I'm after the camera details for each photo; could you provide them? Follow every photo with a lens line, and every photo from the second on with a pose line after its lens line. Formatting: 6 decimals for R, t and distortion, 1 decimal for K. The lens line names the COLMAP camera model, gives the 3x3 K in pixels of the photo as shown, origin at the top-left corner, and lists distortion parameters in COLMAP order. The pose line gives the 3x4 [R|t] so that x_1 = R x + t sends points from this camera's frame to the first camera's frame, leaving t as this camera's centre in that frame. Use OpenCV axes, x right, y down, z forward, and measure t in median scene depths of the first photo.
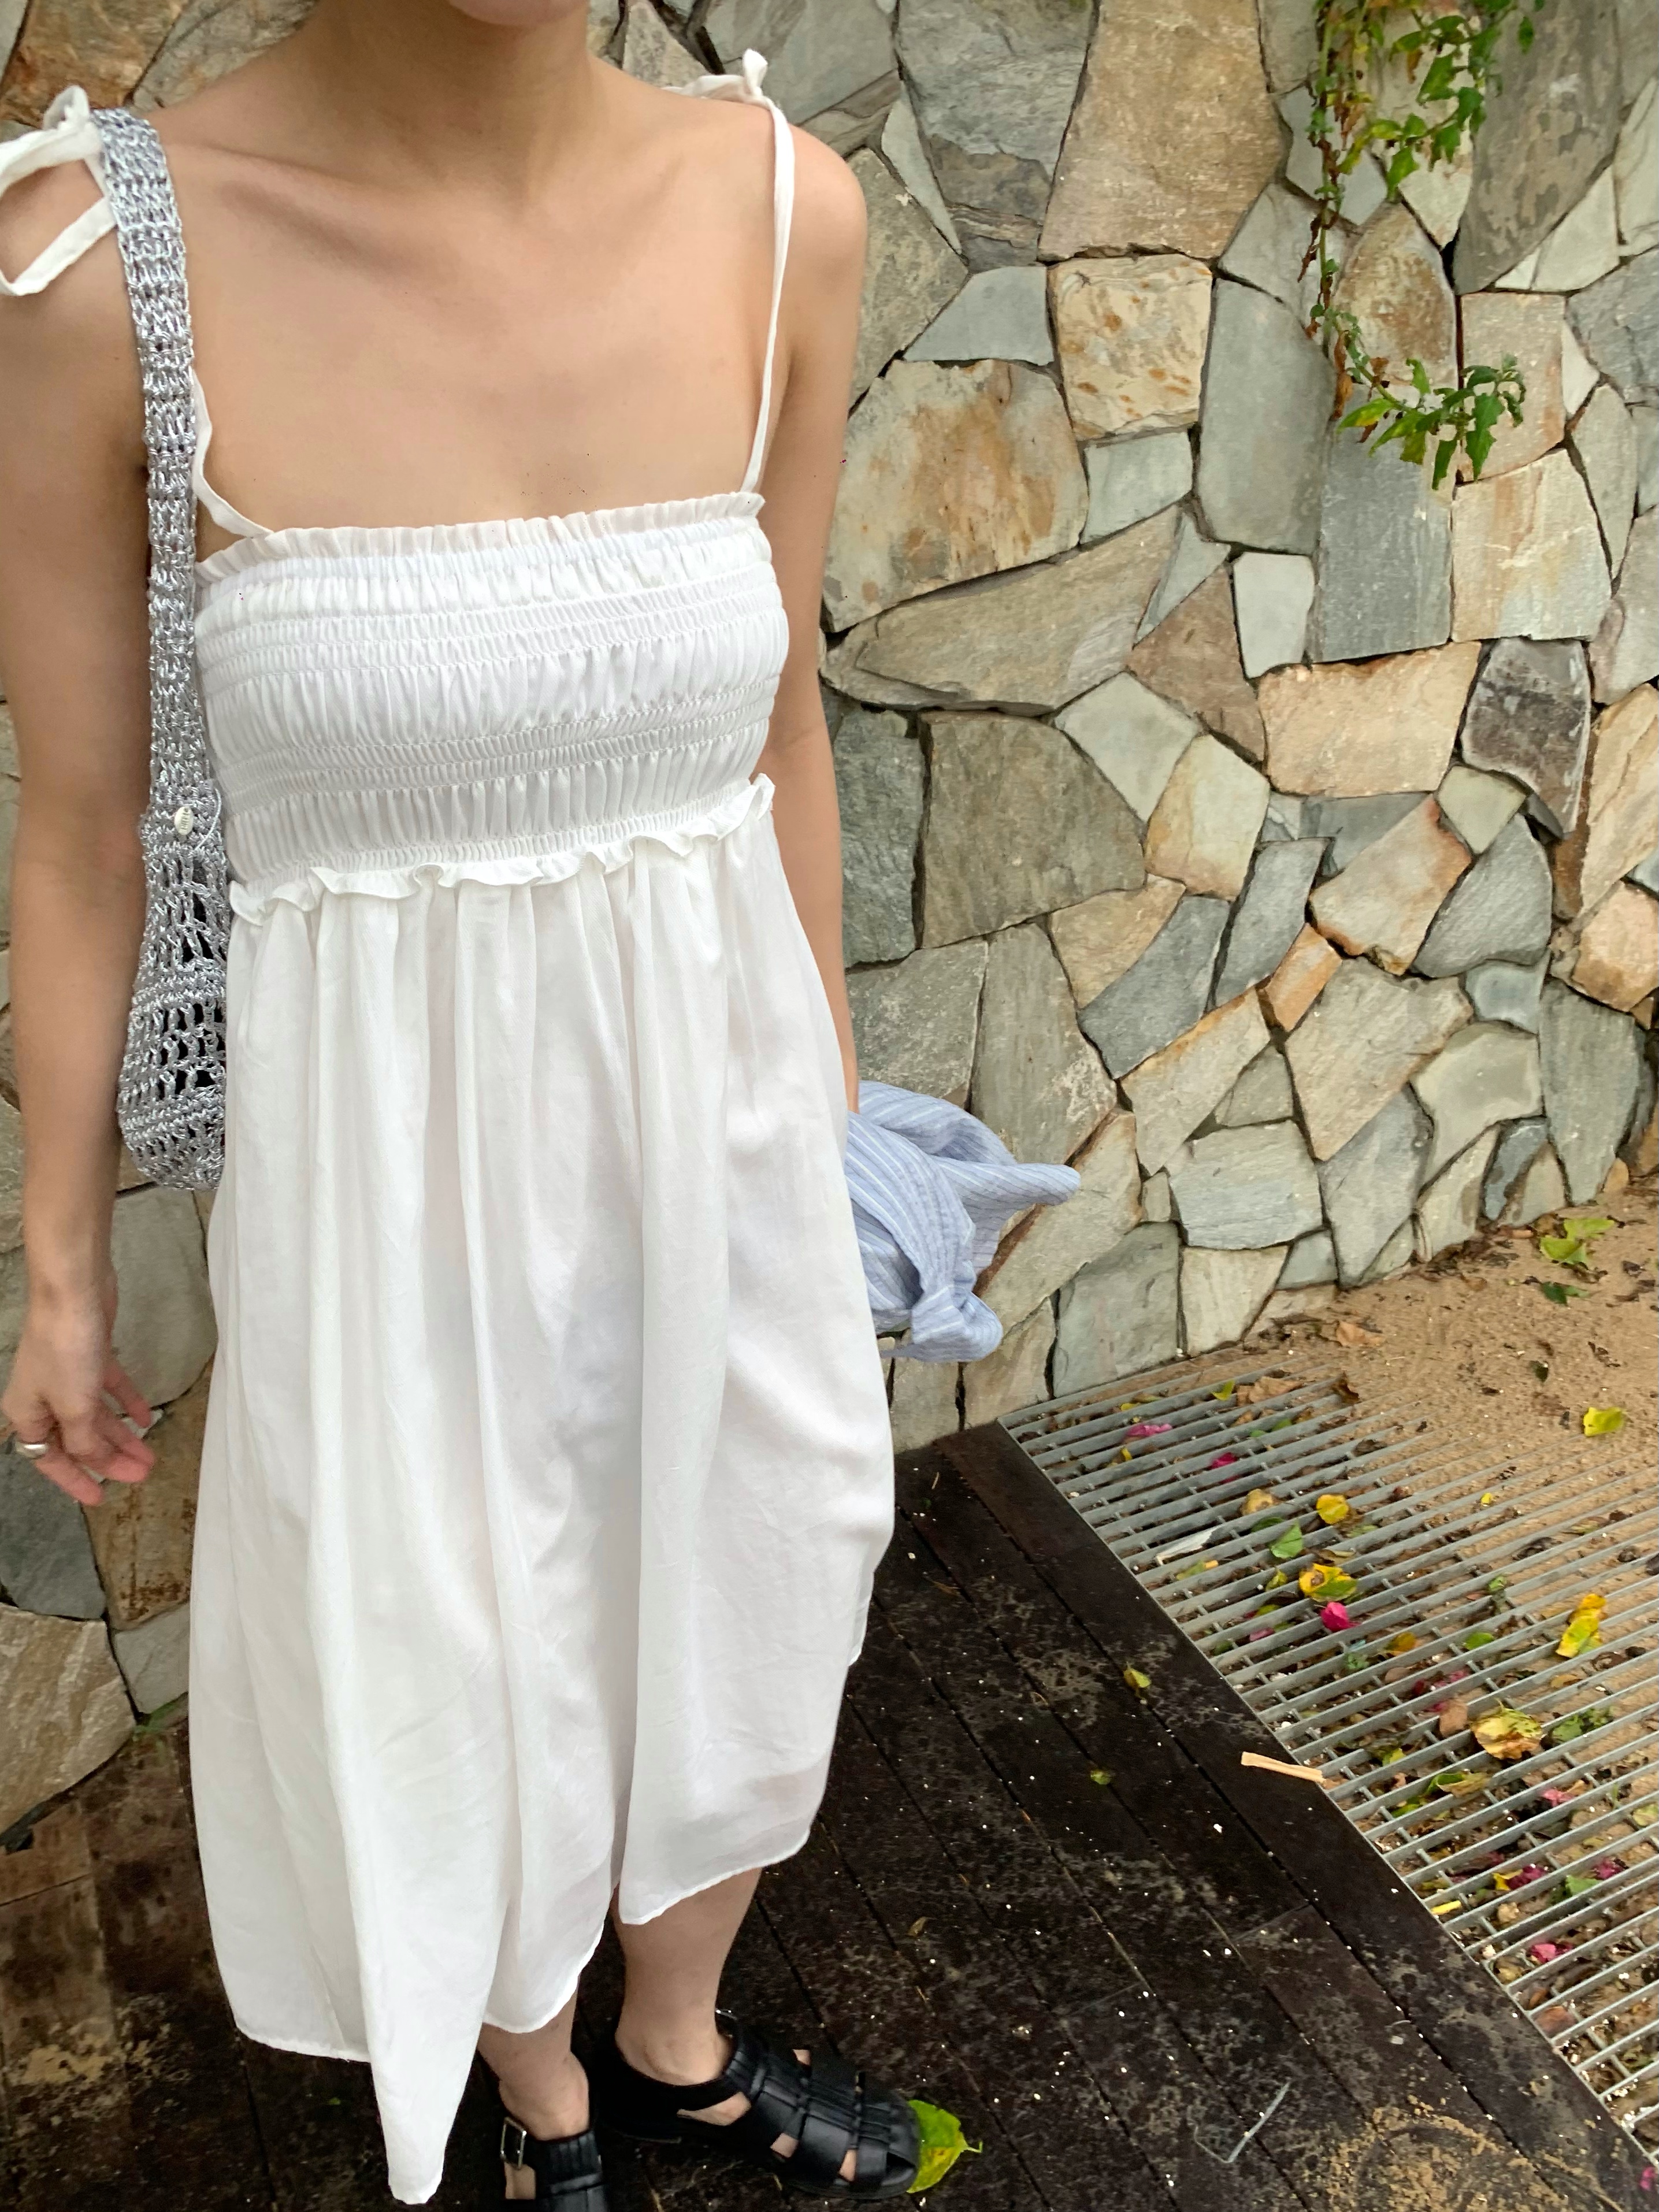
lens RADIAL K [[1750.9, 0, 830.4], [0, 1750.9, 1077.8], [0, 0, 1]] dist [0.001051, 0.007521]
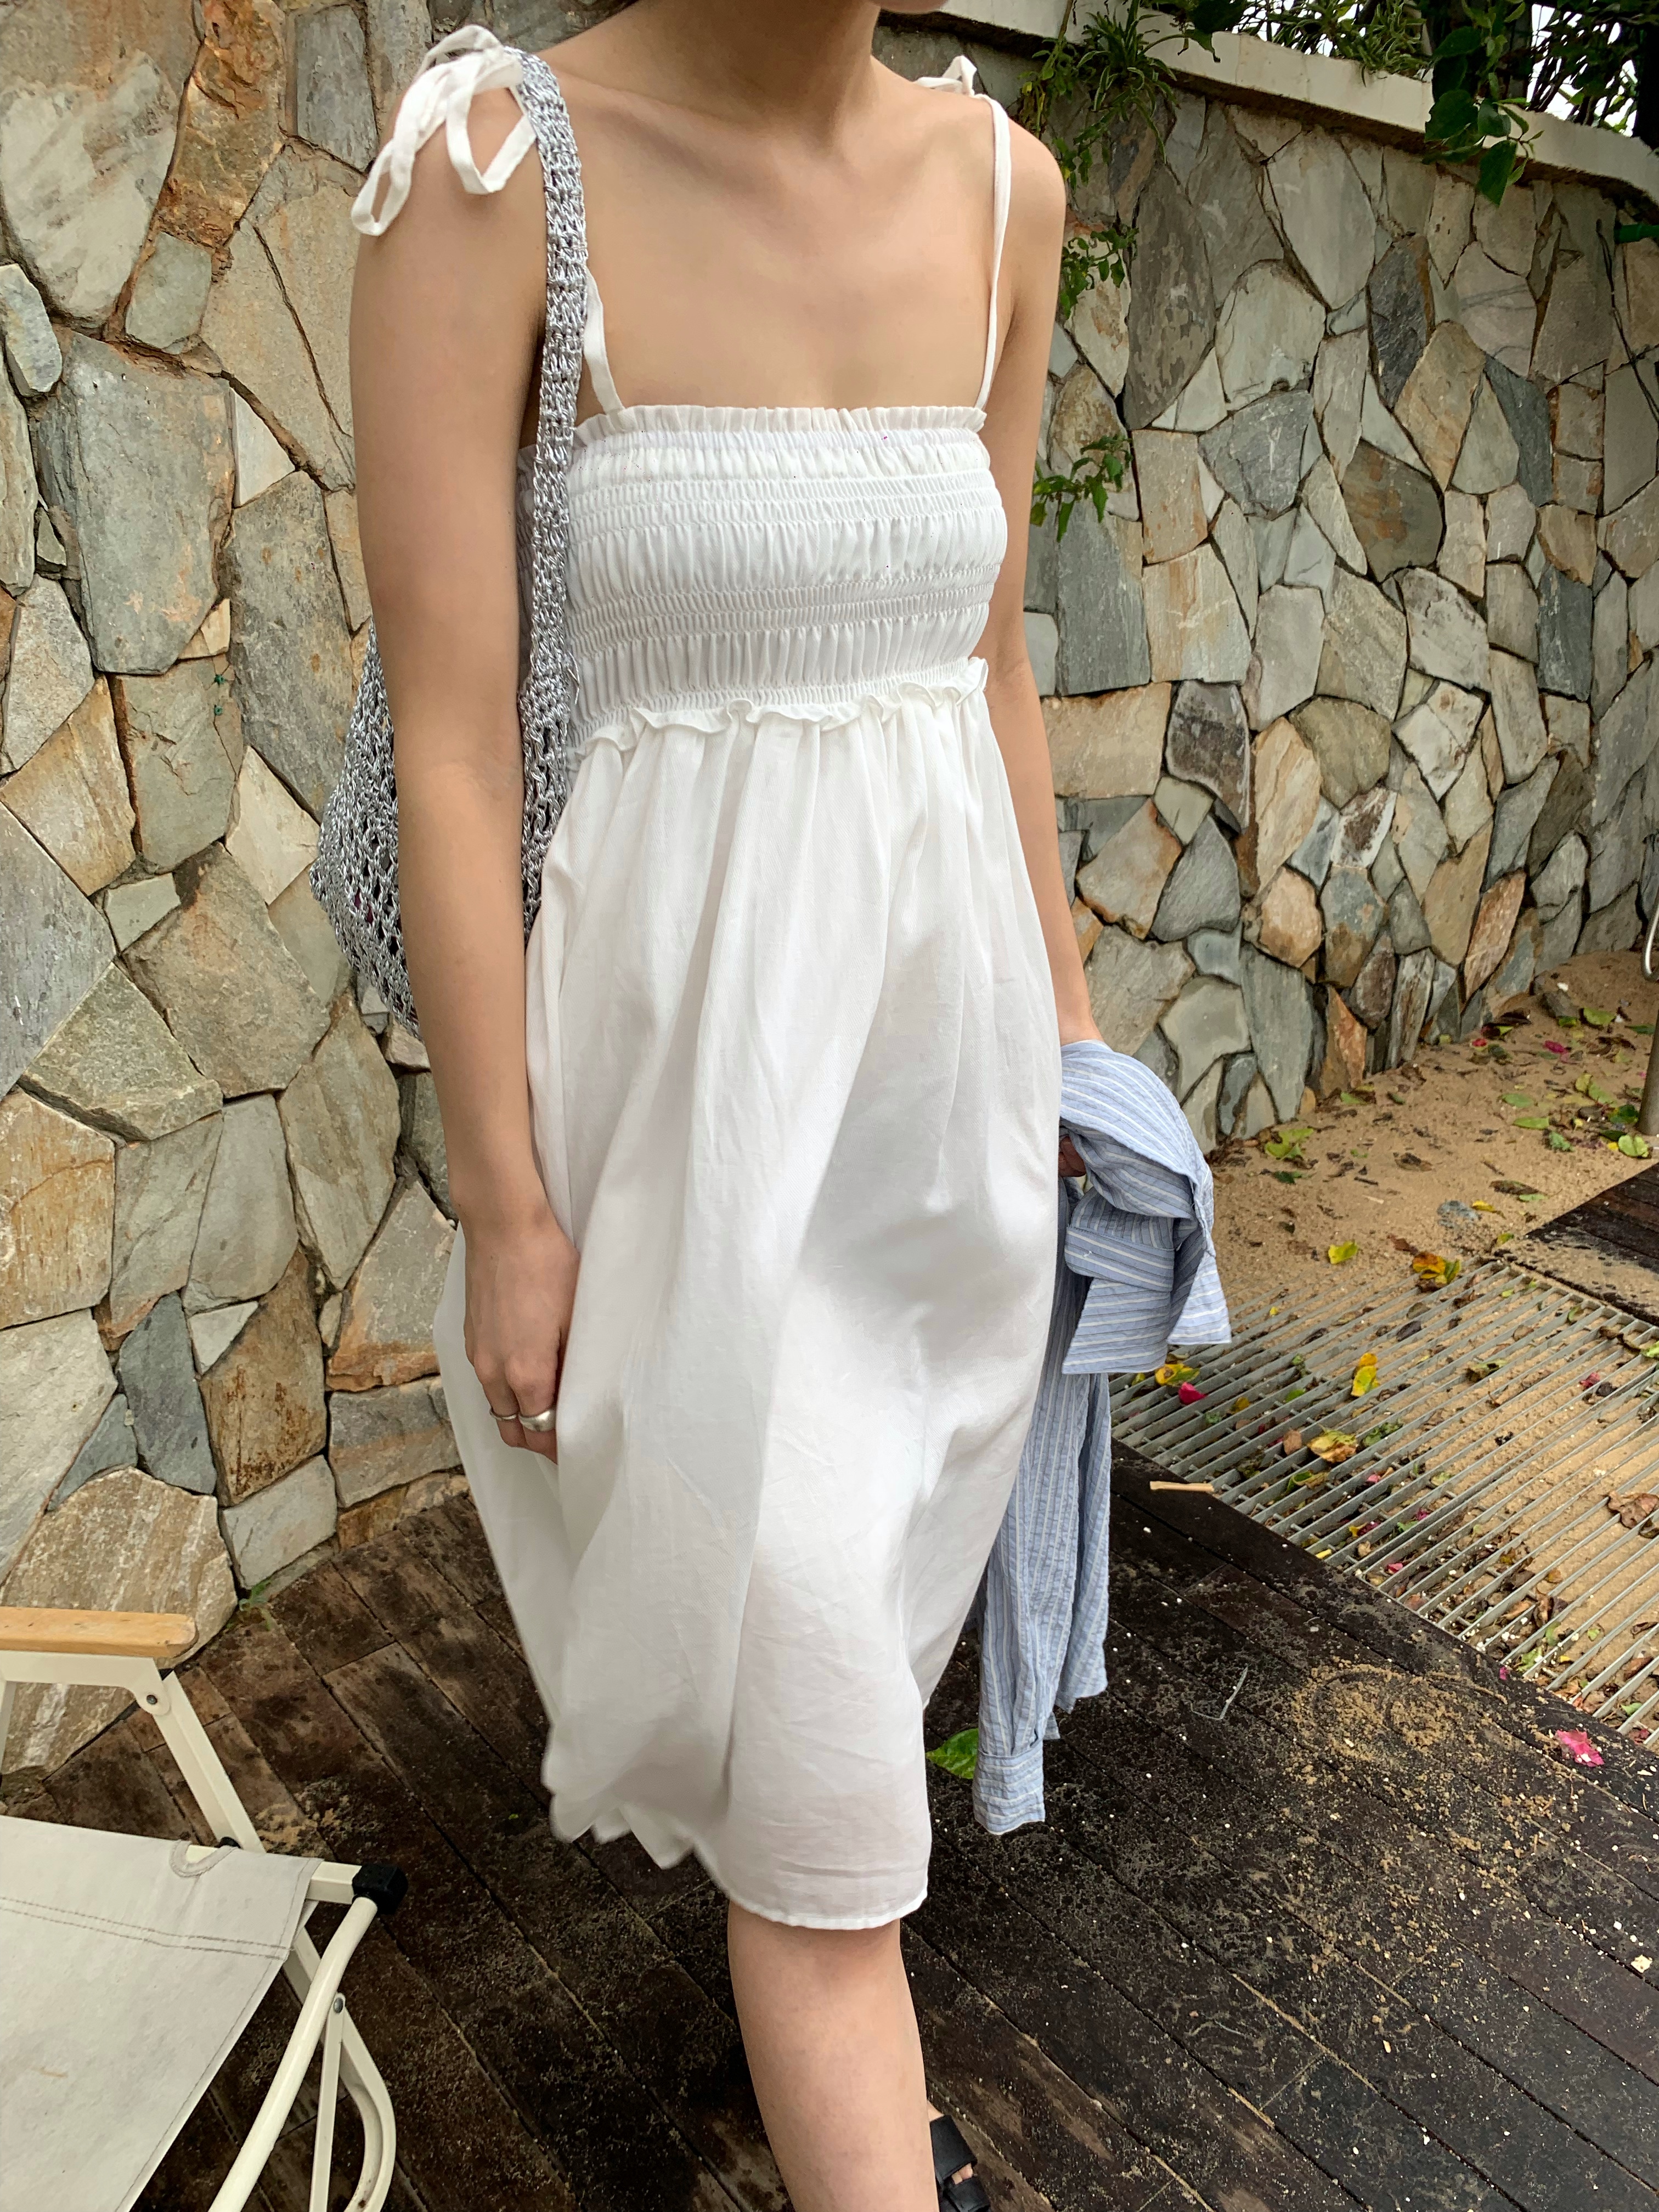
lens RADIAL K [[1702.2, 0, 838.4], [0, 1702.2, 1101.5], [0, 0, 1]] dist [0.012083, -0.019864]
pose [[0.968057, -0.088949, 0.234421, -0.220716], [0.119052, 0.985906, -0.117539, 0.200582], [-0.220662, 0.141692, 0.965003, -0.166599]]
